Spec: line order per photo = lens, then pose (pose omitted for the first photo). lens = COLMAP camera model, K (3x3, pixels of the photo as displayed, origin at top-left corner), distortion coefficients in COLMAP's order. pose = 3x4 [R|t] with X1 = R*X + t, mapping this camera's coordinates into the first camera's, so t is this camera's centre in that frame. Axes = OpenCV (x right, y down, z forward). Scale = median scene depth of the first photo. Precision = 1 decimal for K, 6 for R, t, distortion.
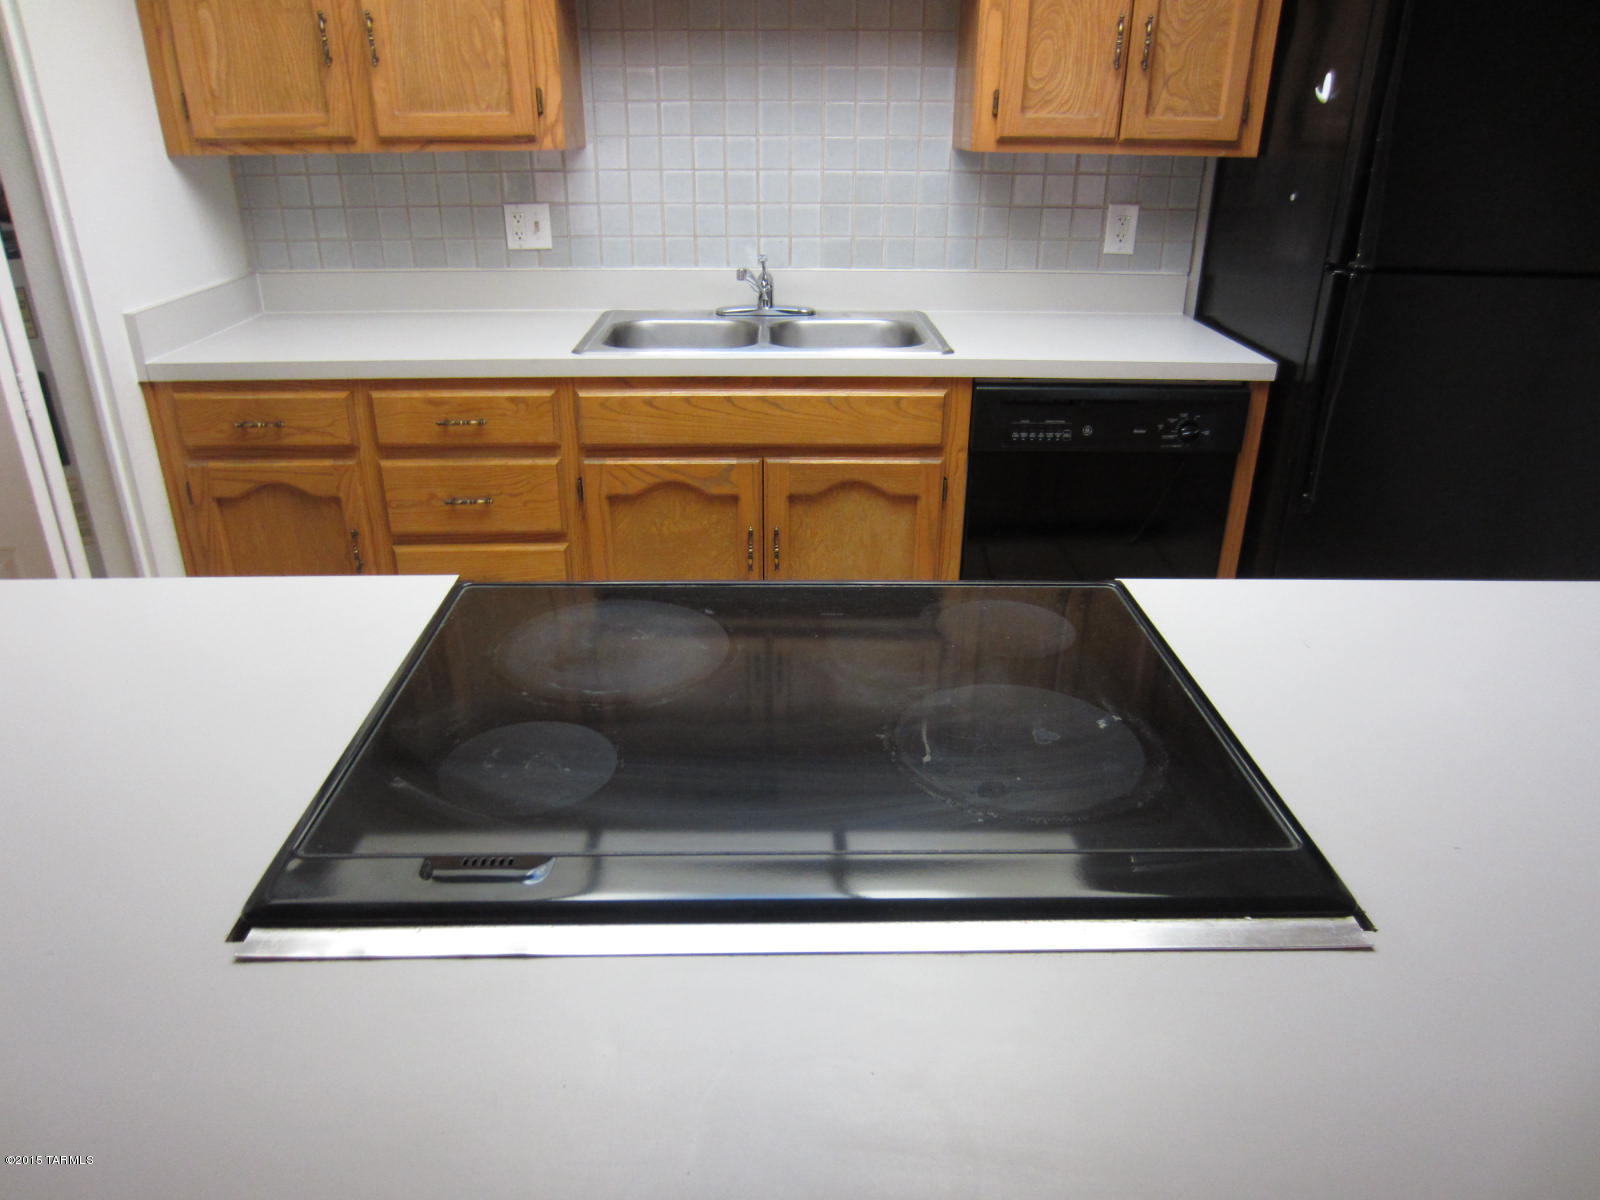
lens RADIAL K [[1124.2, 0, 801.2], [0, 1124.2, 623.5], [0, 0, 1]] dist [-0.038701, 0.000911]
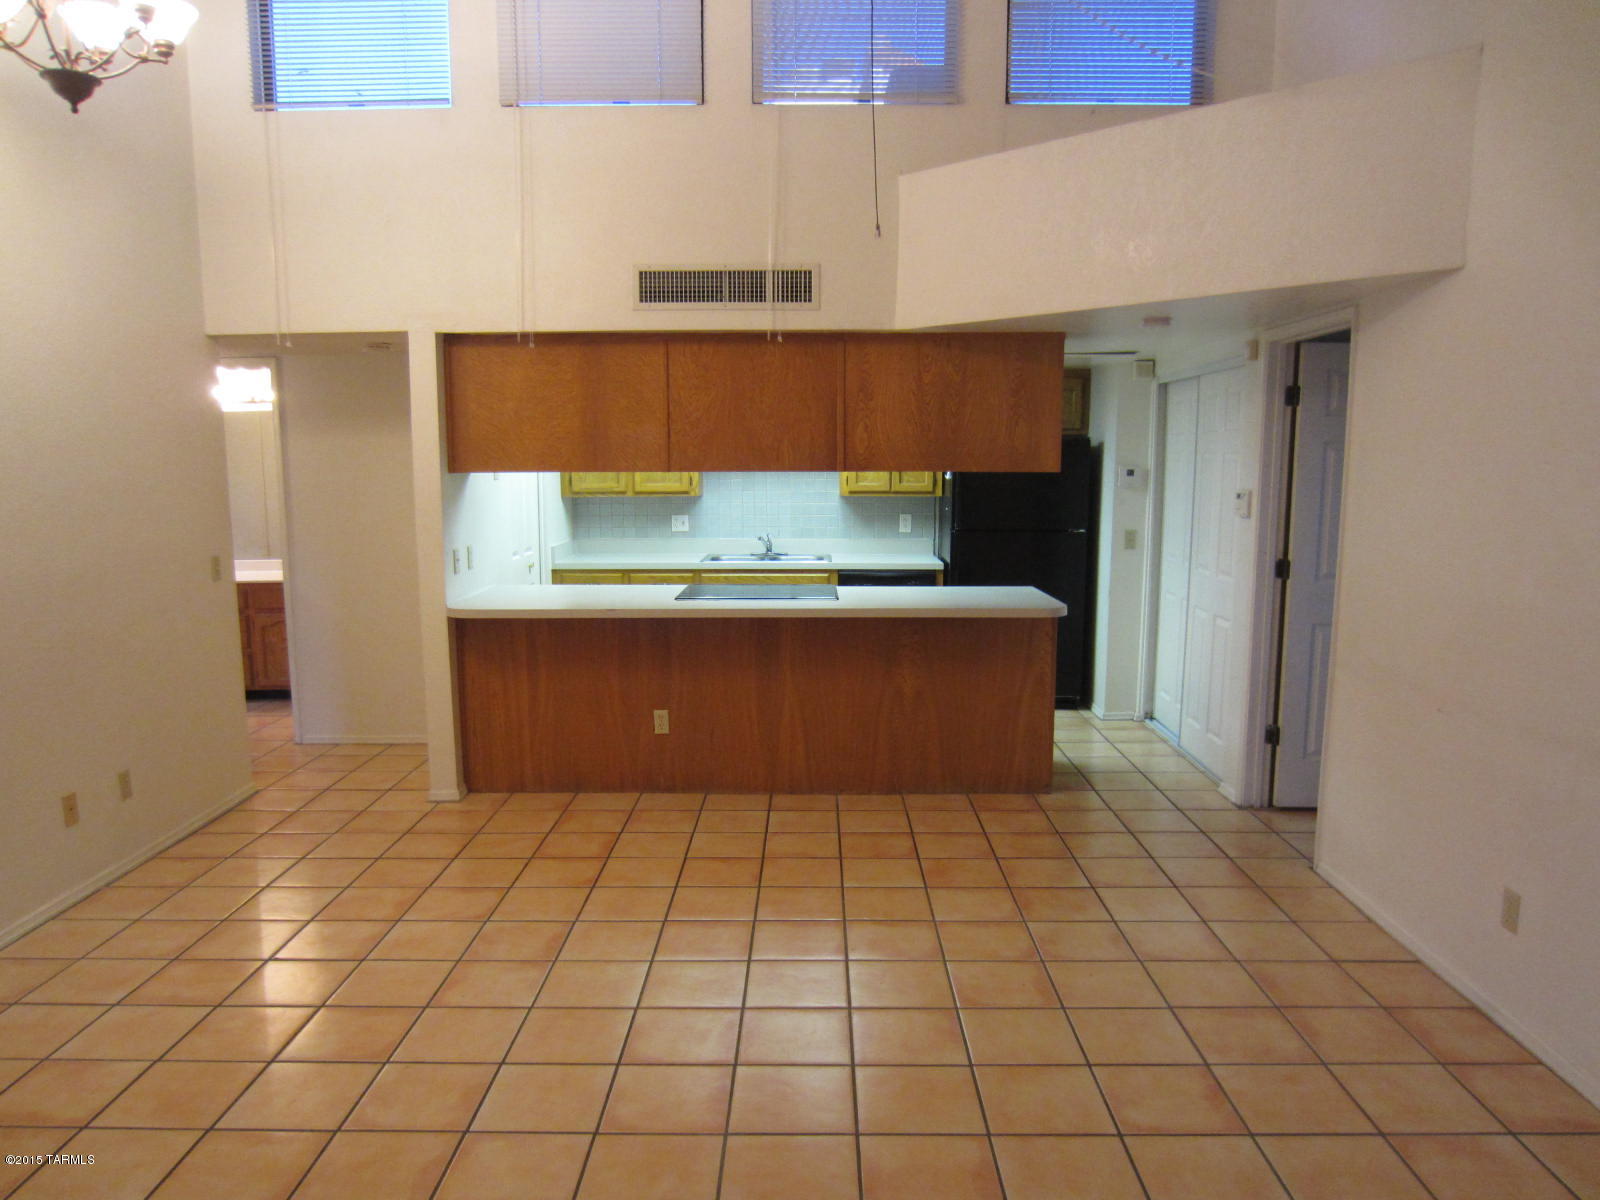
lens RADIAL K [[1124.2, 0, 801.2], [0, 1124.2, 623.5], [0, 0, 1]] dist [-0.038701, 0.000911]
pose [[0.999390, -0.000539, -0.034924, 0.152502], [-0.009442, 0.958487, -0.284980, 0.704535], [0.033628, 0.285136, 0.957897, -1.651403]]
